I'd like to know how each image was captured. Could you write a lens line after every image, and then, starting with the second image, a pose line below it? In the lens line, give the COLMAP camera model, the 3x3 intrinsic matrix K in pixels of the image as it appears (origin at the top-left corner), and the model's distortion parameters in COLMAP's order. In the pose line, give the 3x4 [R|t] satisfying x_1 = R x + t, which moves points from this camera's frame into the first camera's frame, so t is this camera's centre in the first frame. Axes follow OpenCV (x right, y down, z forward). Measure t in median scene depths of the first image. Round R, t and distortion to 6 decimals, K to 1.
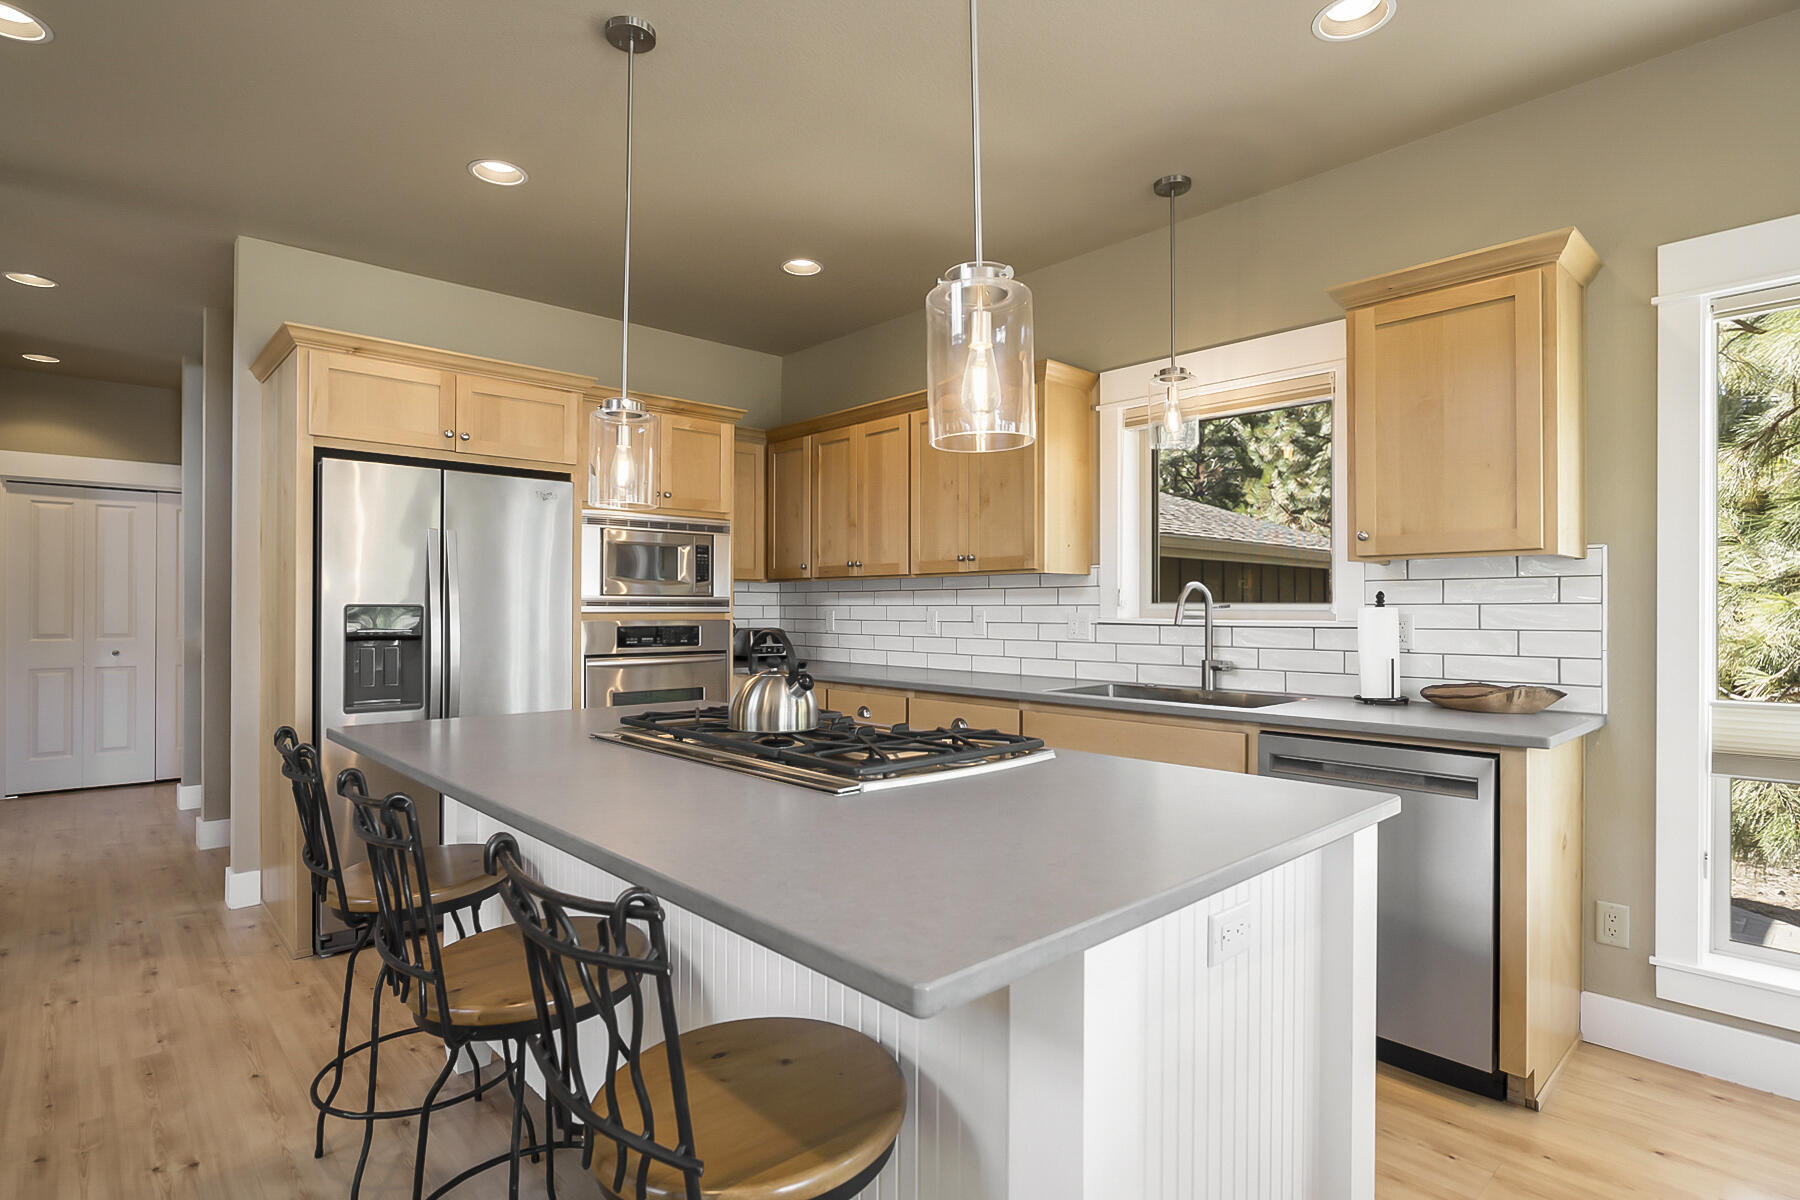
lens RADIAL K [[913.4, 0, 900.0], [0, 913.4, 600.0], [0, 0, 1]] dist [-0.025013, 0.014134]
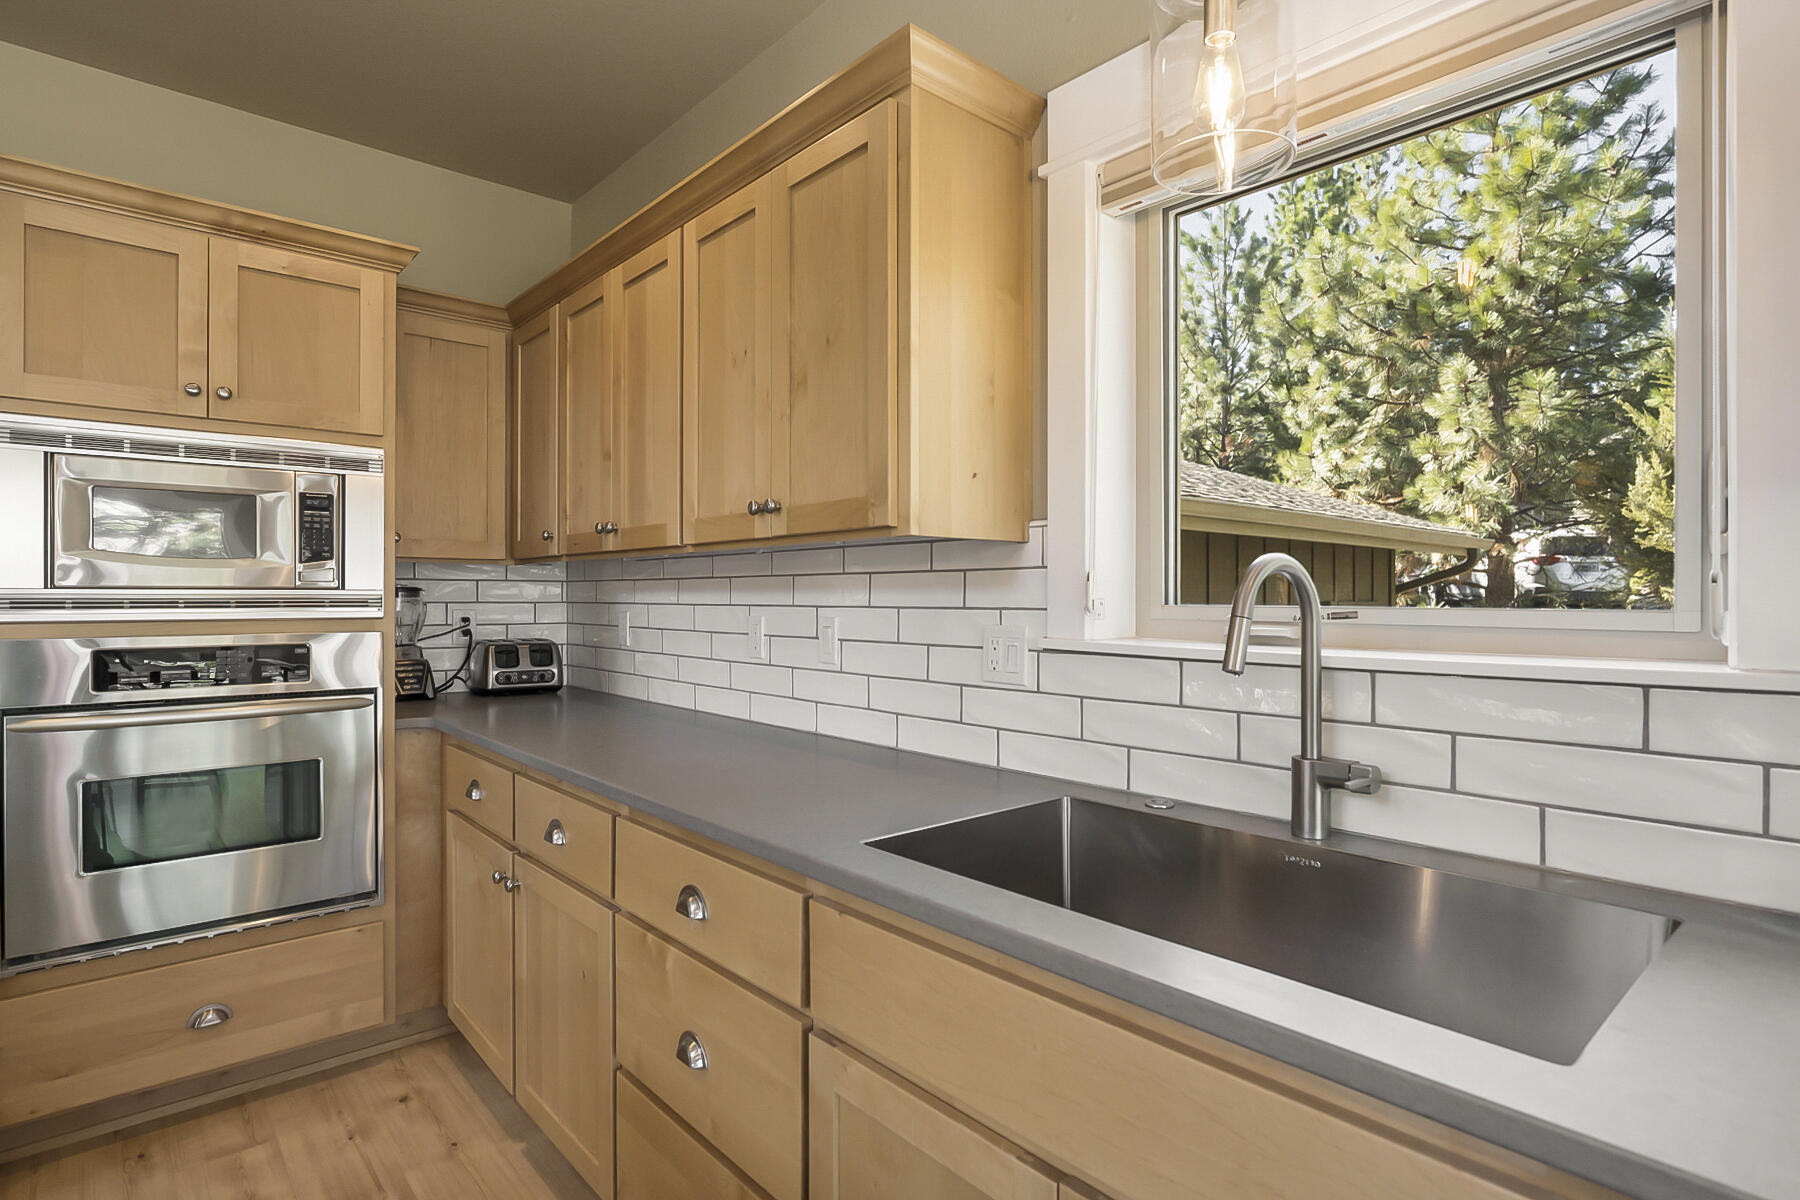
lens RADIAL K [[913.4, 0, 900.0], [0, 913.4, 600.0], [0, 0, 1]] dist [-0.025013, 0.014134]
pose [[0.999801, -0.000773, -0.019952, 0.136480], [0.001016, 0.999925, 0.012179, -0.003888], [0.019941, -0.012197, 0.999727, 0.482550]]
